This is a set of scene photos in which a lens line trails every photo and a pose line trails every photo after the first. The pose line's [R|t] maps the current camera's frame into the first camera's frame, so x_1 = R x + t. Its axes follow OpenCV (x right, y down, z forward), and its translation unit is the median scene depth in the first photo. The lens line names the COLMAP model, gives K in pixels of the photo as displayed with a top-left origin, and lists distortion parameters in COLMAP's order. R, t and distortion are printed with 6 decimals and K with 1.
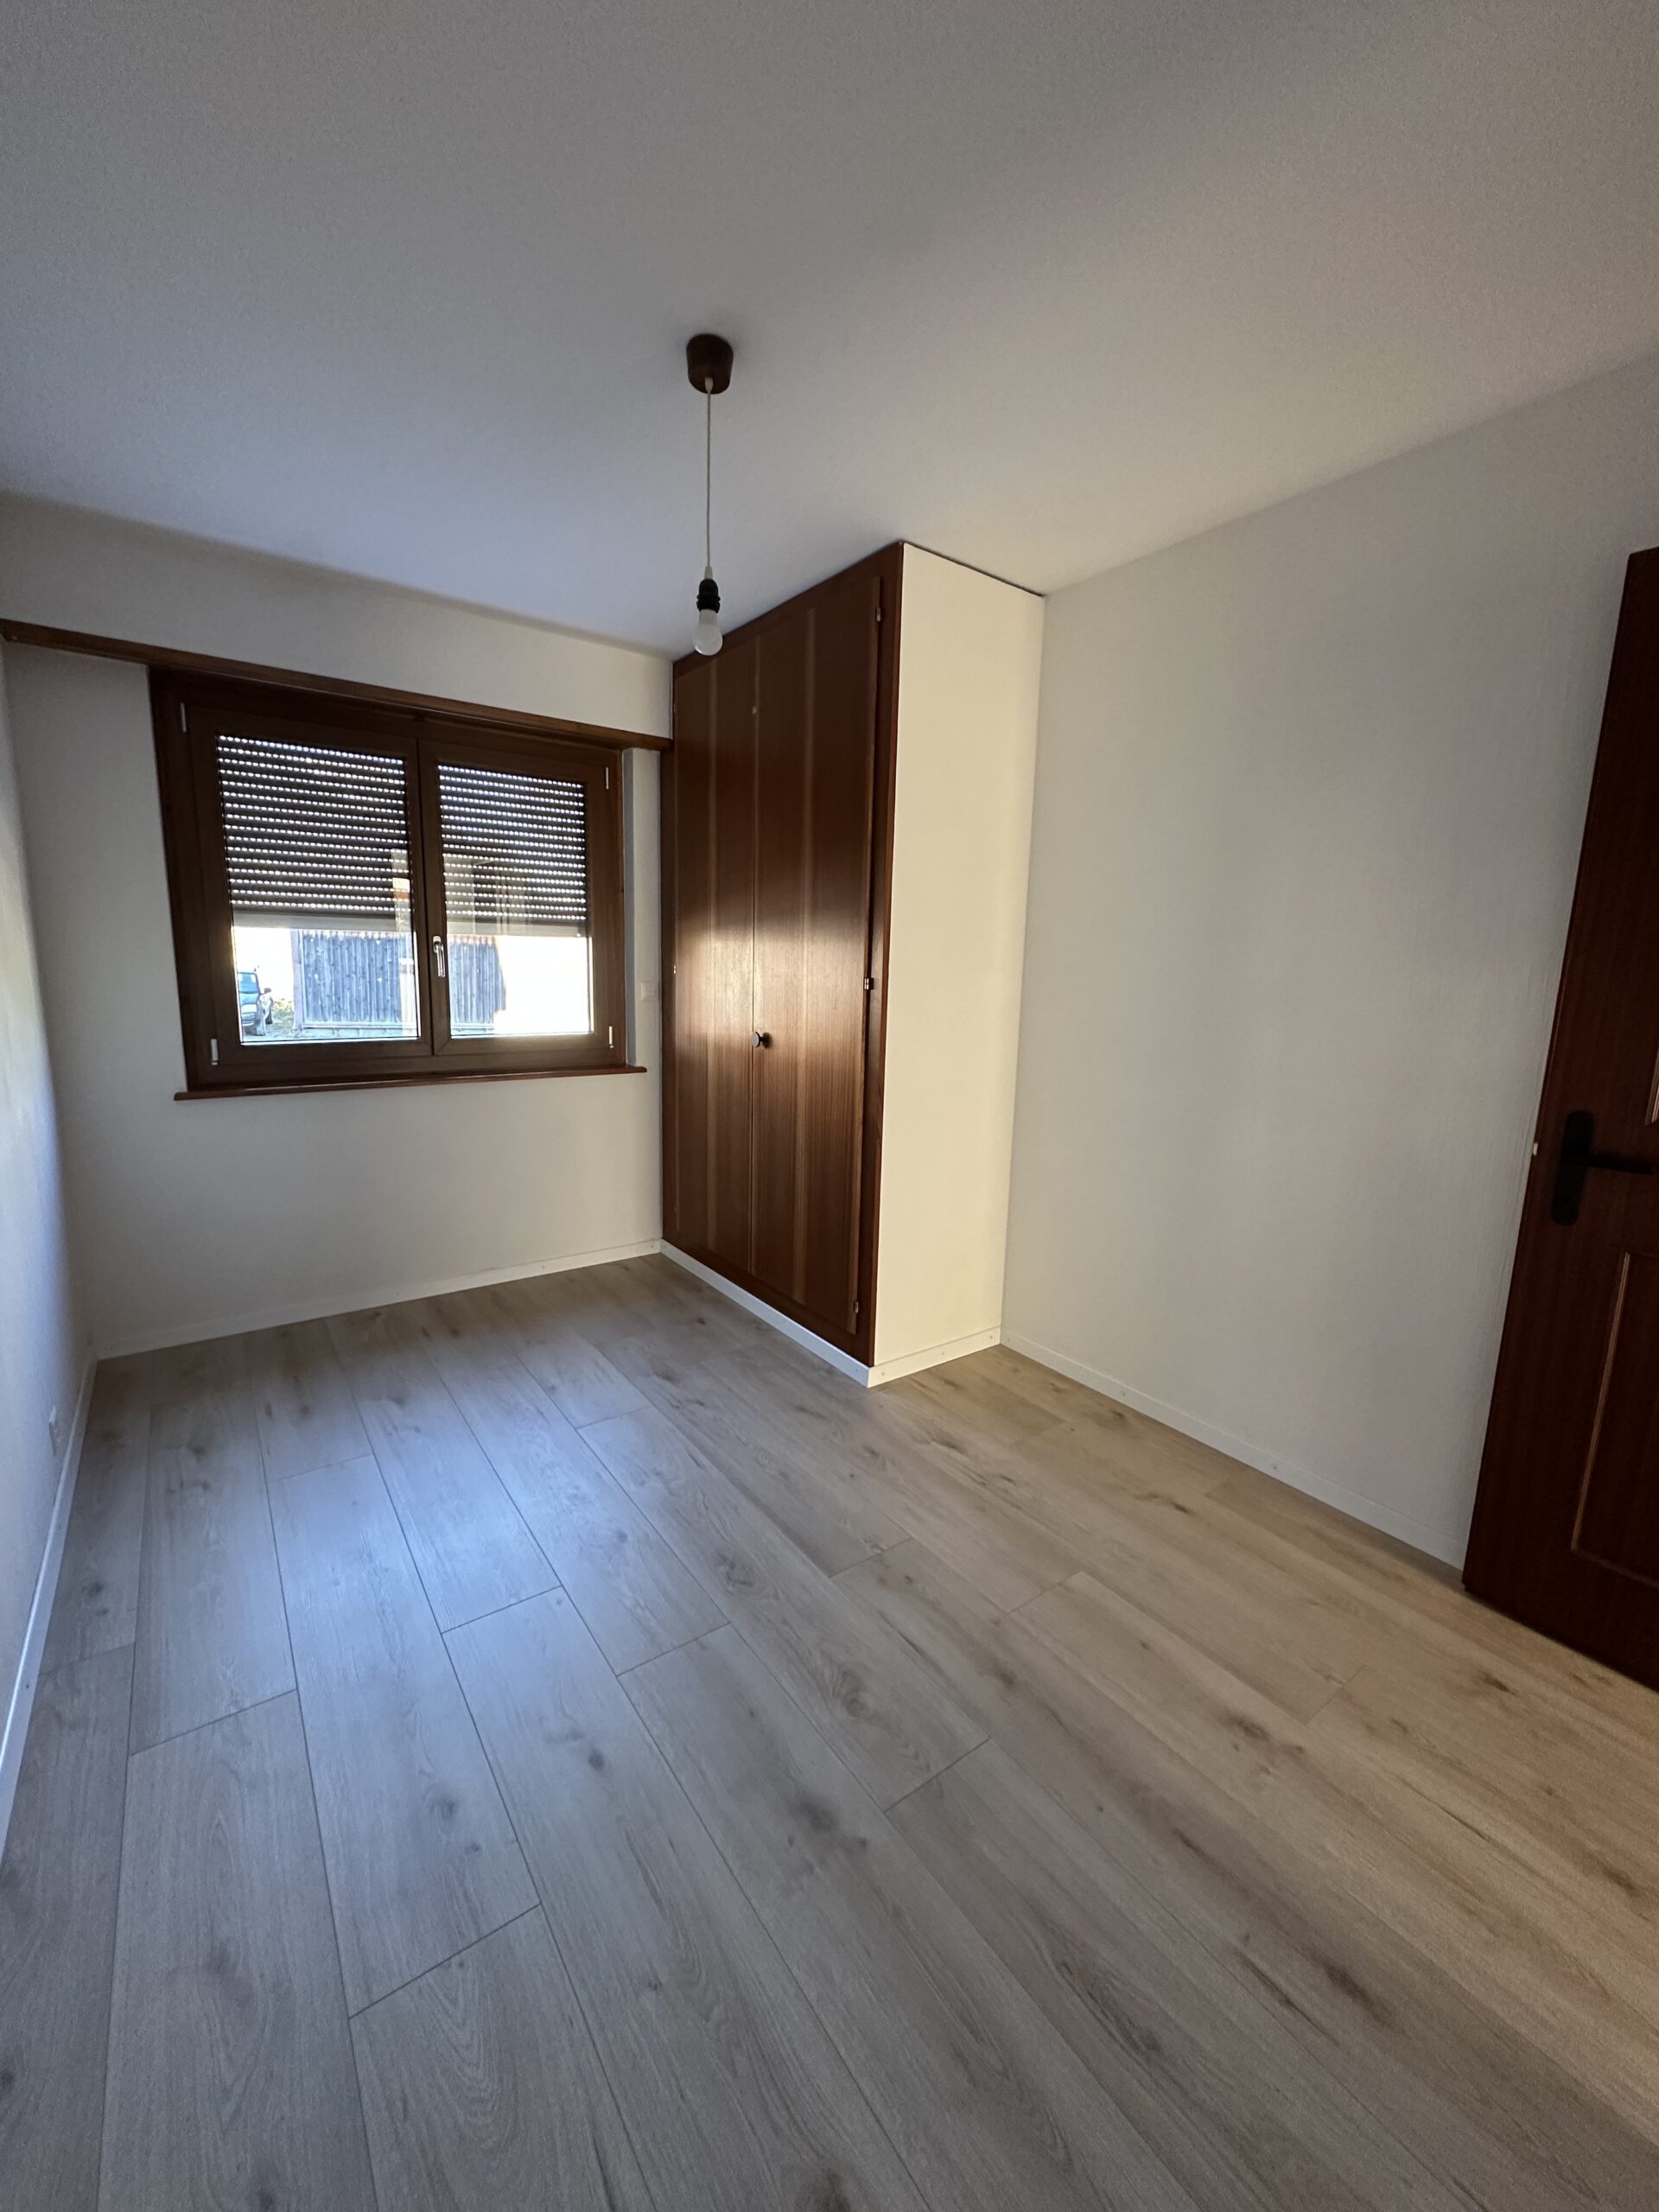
lens RADIAL K [[877.9, 0, 826.4], [0, 877.9, 1119.5], [0, 0, 1]] dist [0.000314, 0.000896]
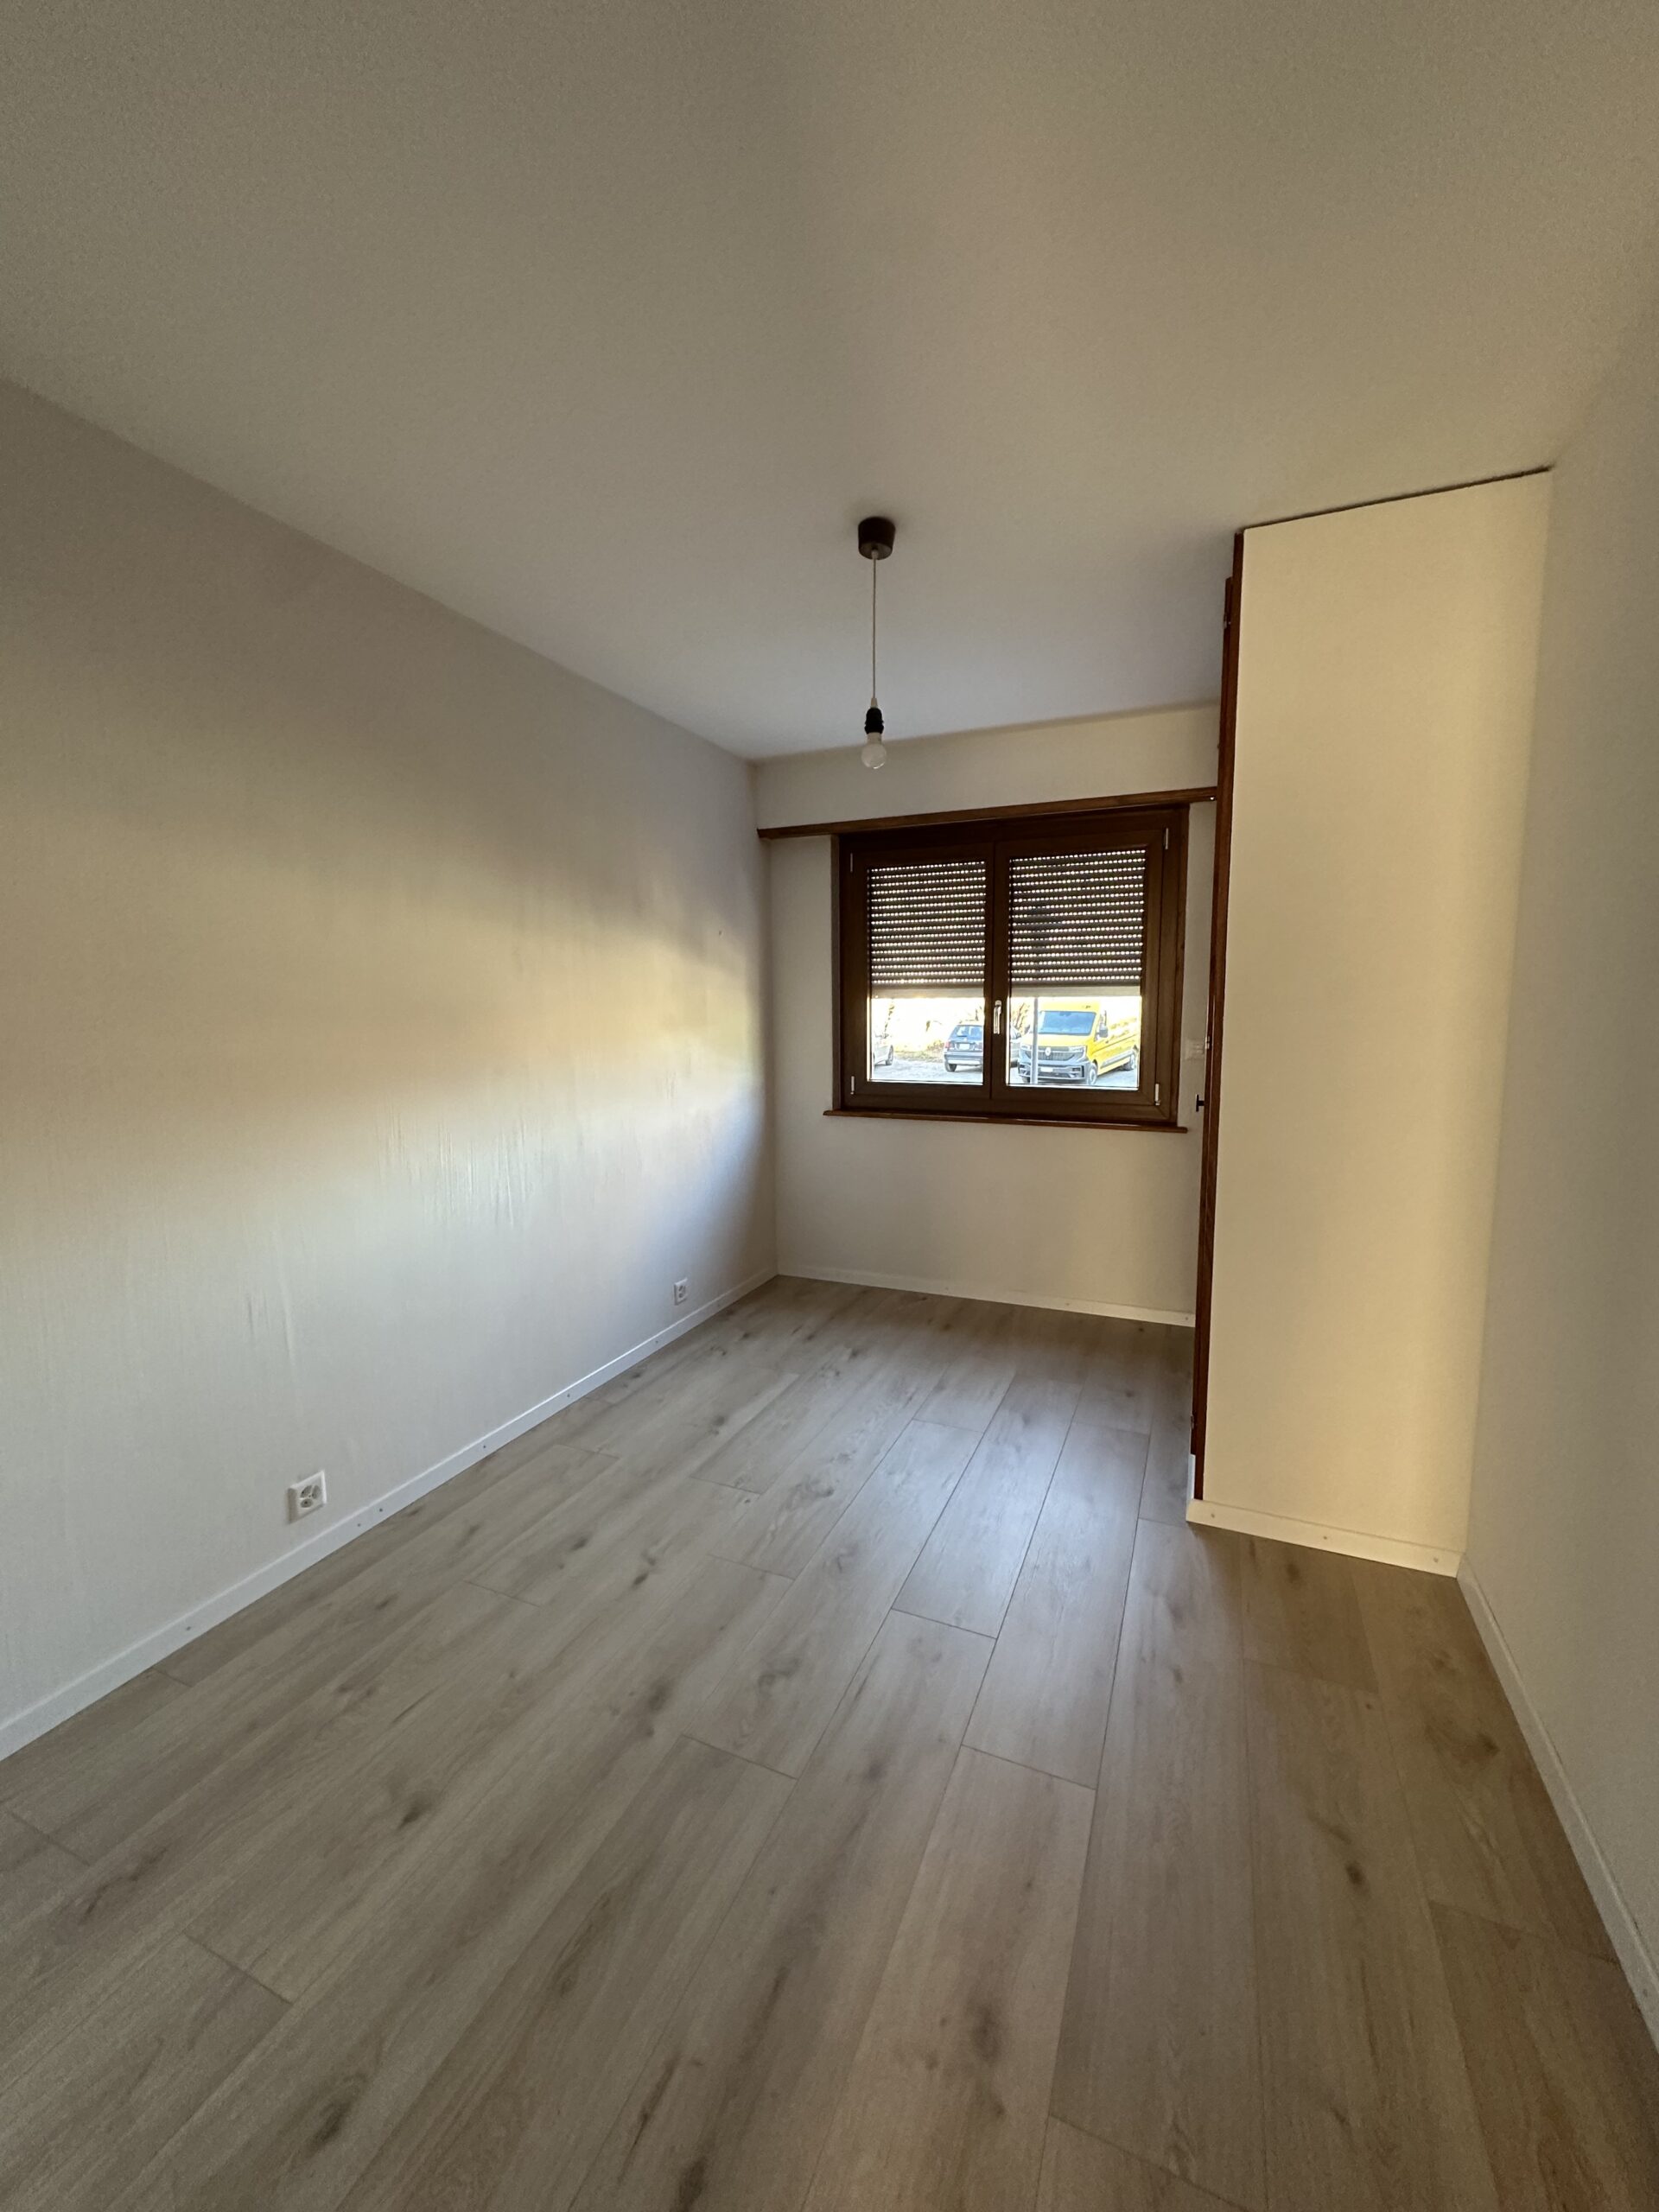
lens RADIAL K [[877.9, 0, 823.5], [0, 877.9, 1116.7], [0, 0, 1]] dist [0.000314, 0.000896]
pose [[0.507061, 0.082152, -0.857986, 0.662924], [-0.138153, 0.990323, 0.013176, -0.046508], [0.850766, 0.111852, 0.513504, 0.276685]]
